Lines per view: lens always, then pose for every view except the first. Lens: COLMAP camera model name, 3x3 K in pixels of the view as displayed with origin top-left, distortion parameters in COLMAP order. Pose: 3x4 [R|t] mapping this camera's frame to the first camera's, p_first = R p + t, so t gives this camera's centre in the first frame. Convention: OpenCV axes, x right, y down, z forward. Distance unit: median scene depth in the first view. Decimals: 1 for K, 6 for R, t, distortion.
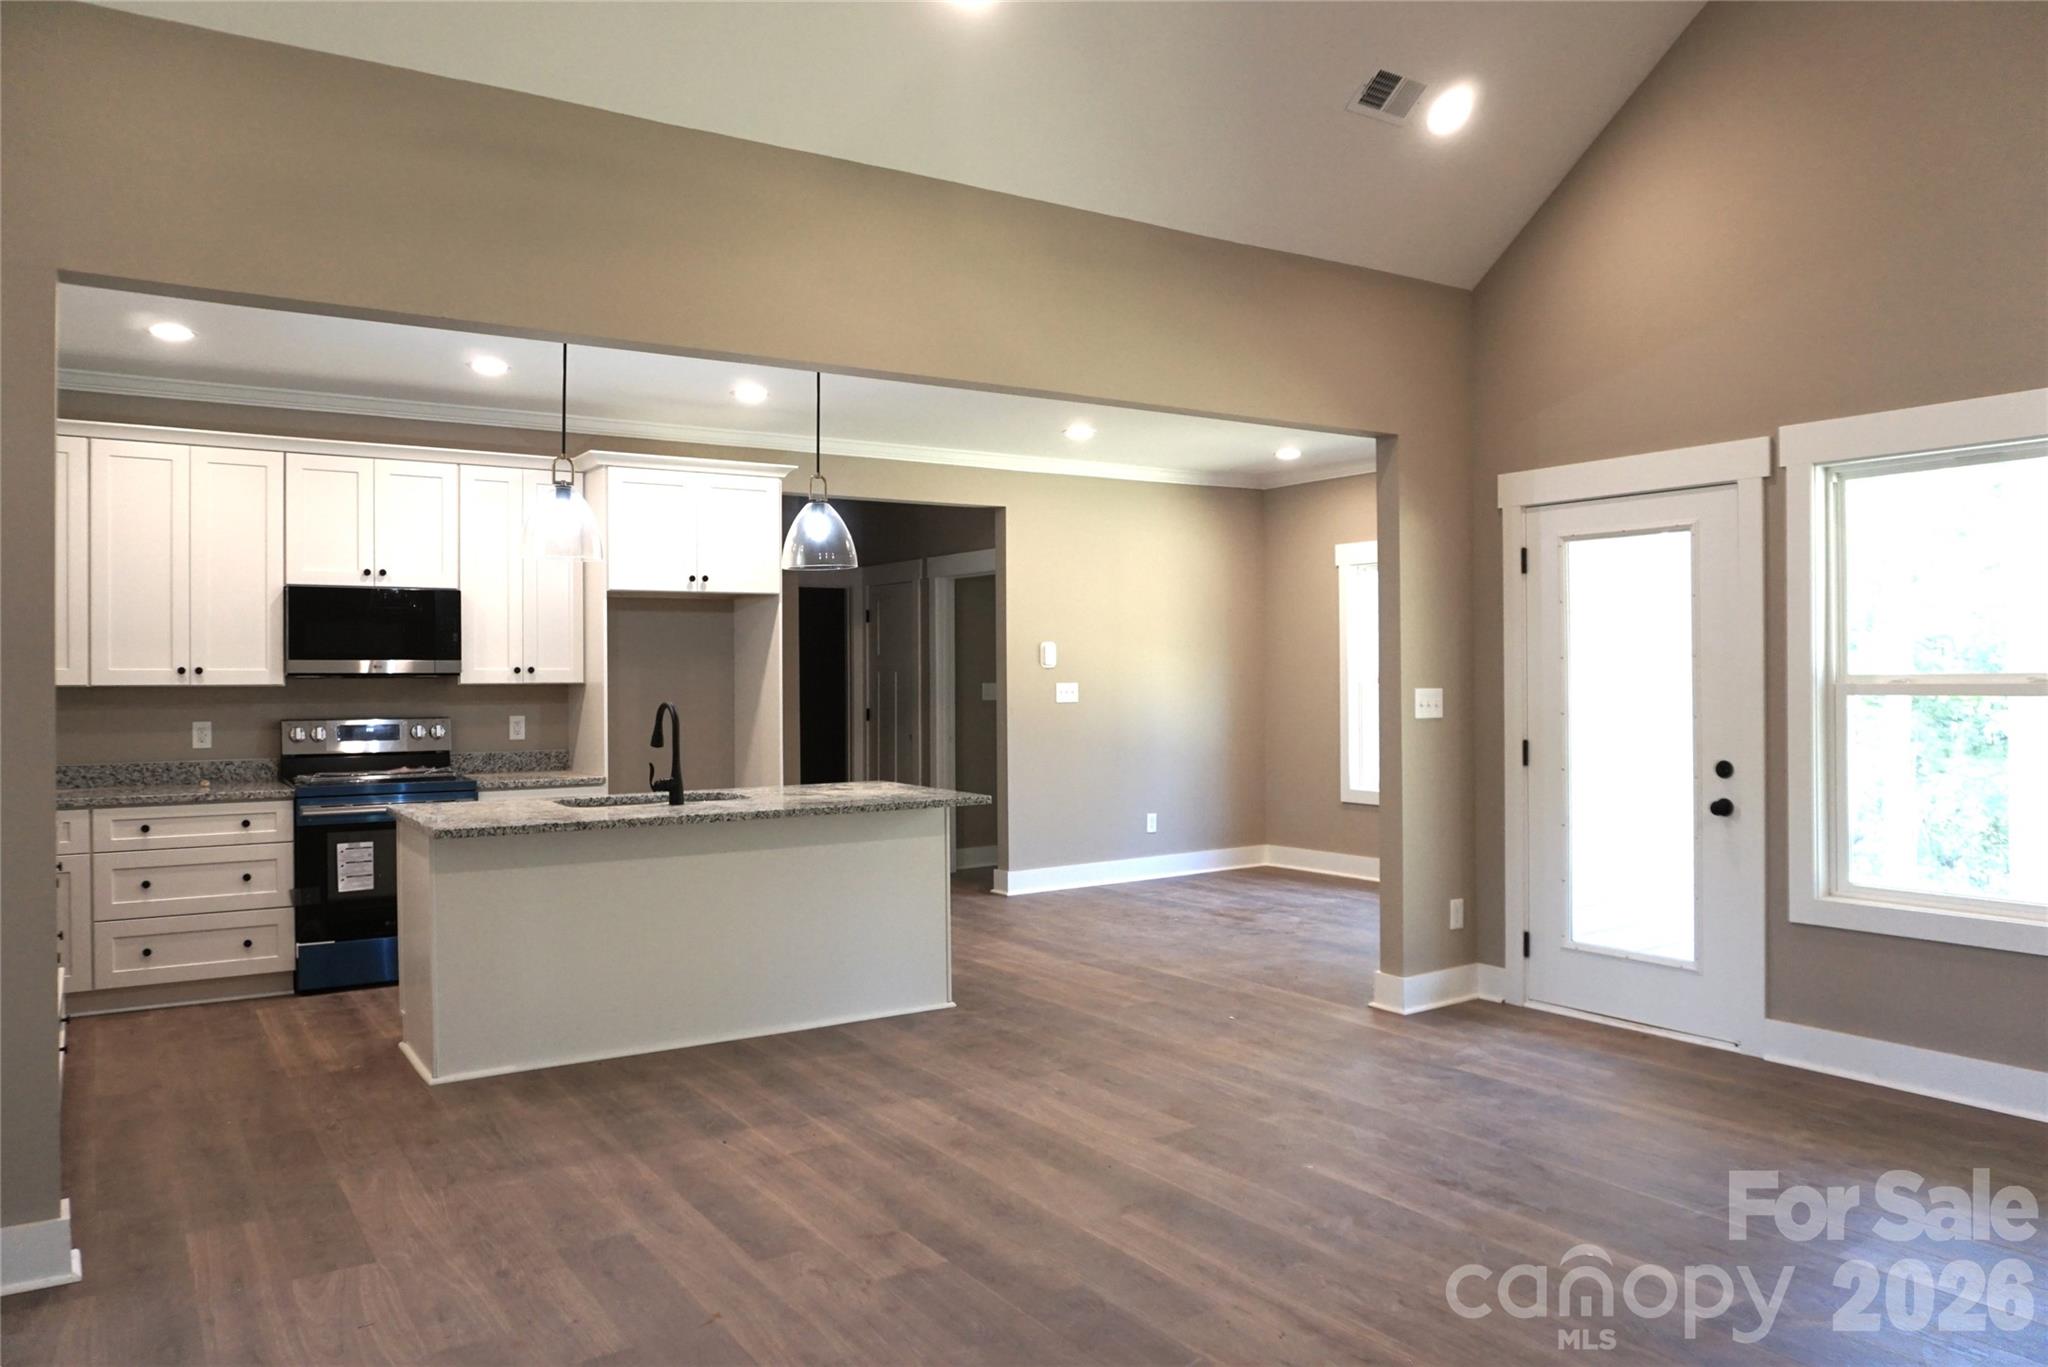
lens RADIAL K [[1375.2, 0, 1024.1], [0, 1375.2, 674.5], [0, 0, 1]] dist [-0.073141, 0.060315]
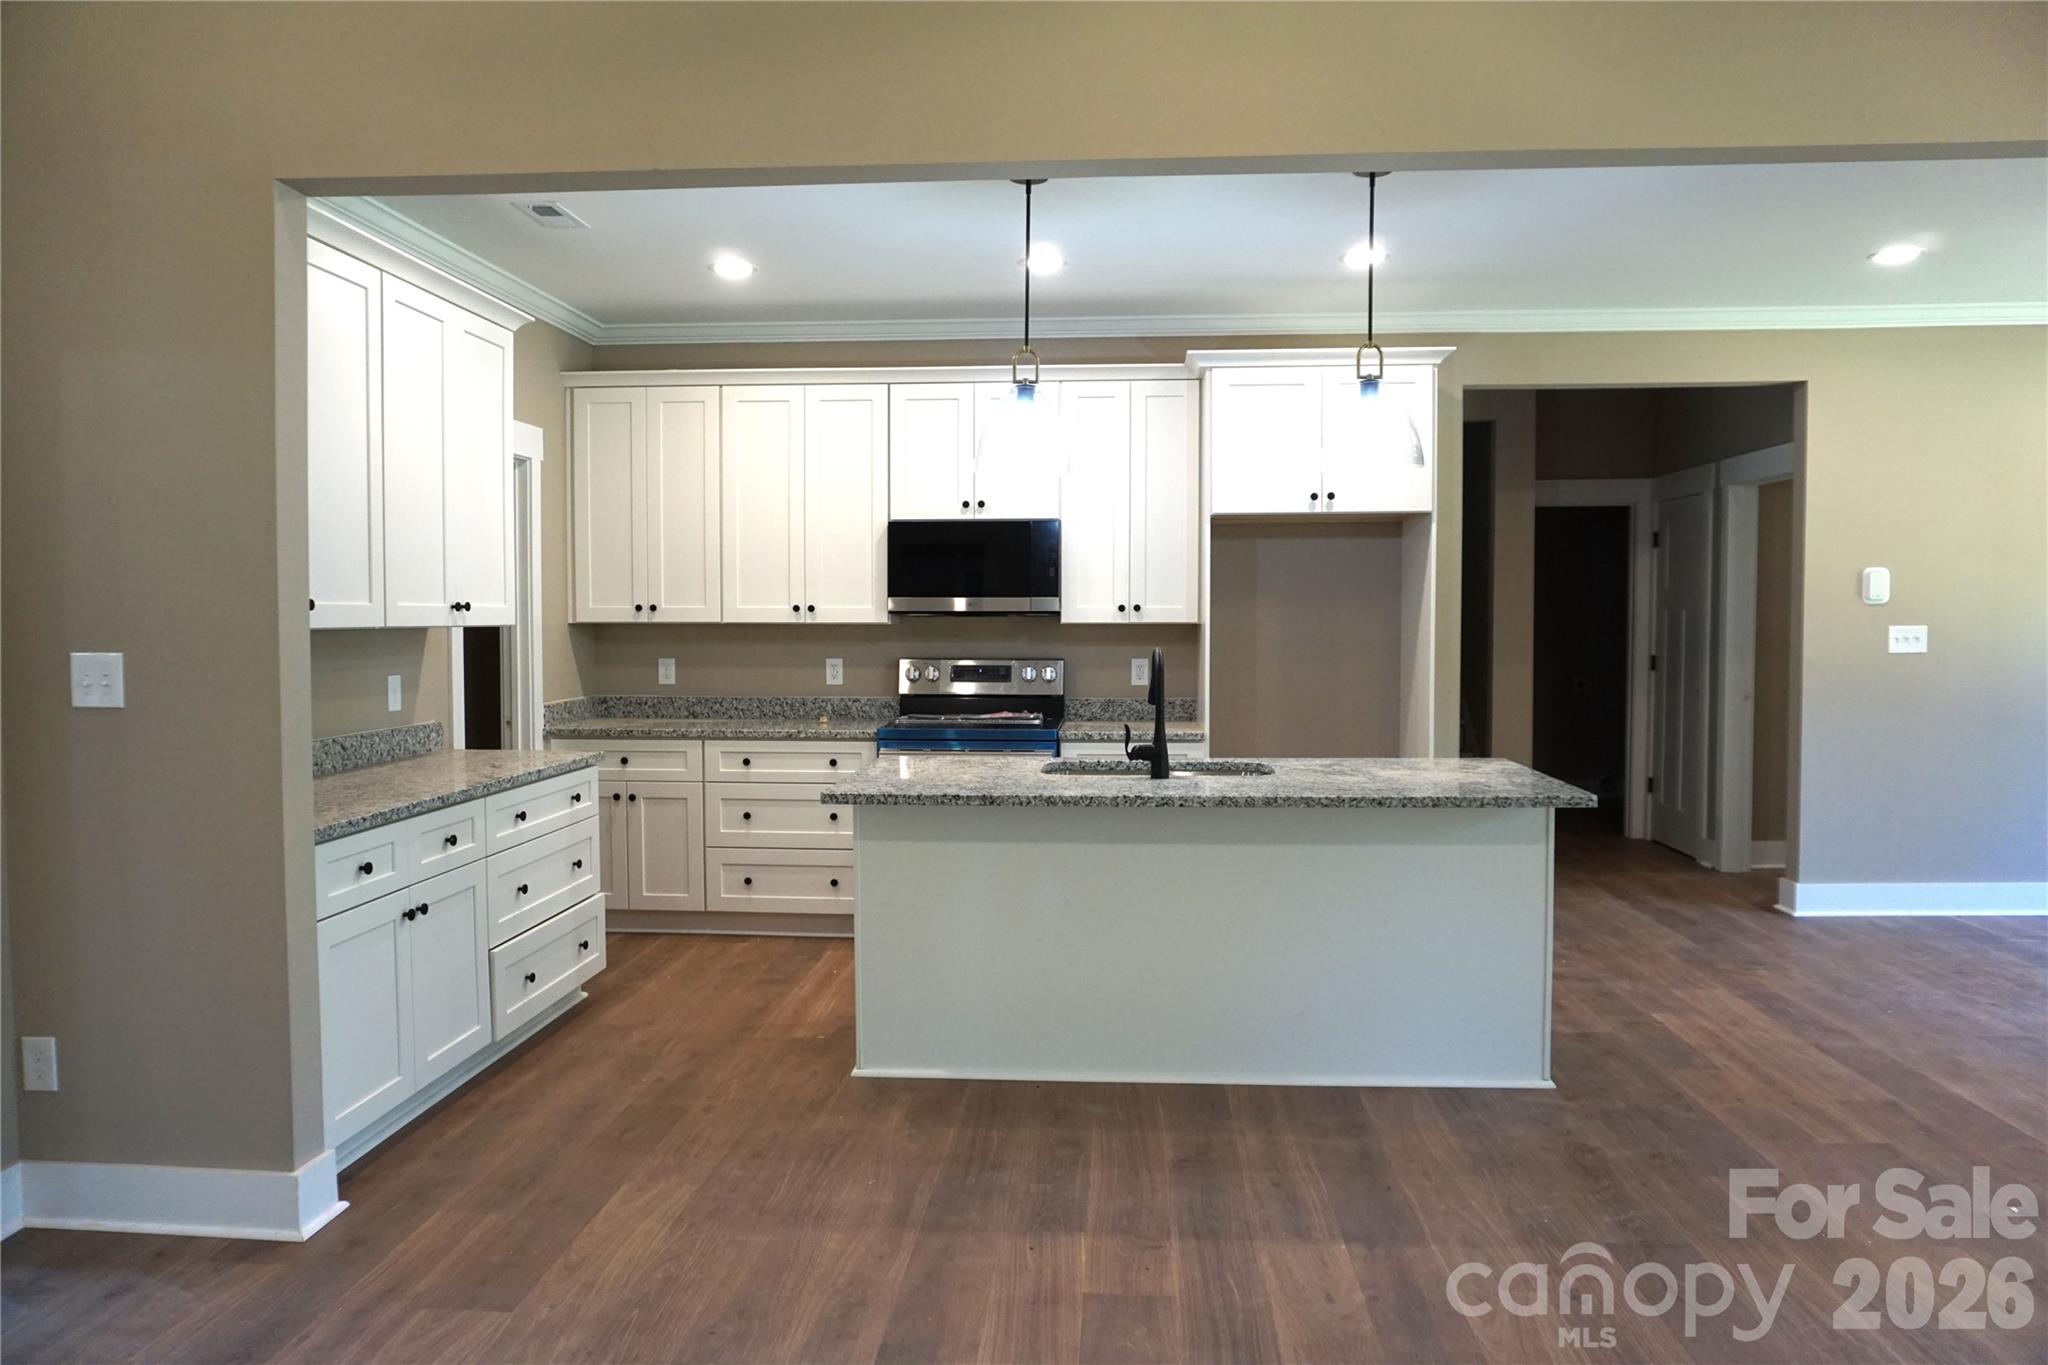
lens RADIAL K [[1375.2, 0, 1024.1], [0, 1375.2, 673.5], [0, 0, 1]] dist [-0.073141, 0.060315]
pose [[0.793787, 0.028236, -0.607540, 0.137617], [-0.000353, 0.998943, 0.045965, -0.001631], [0.608196, -0.036271, 0.792958, 0.267101]]
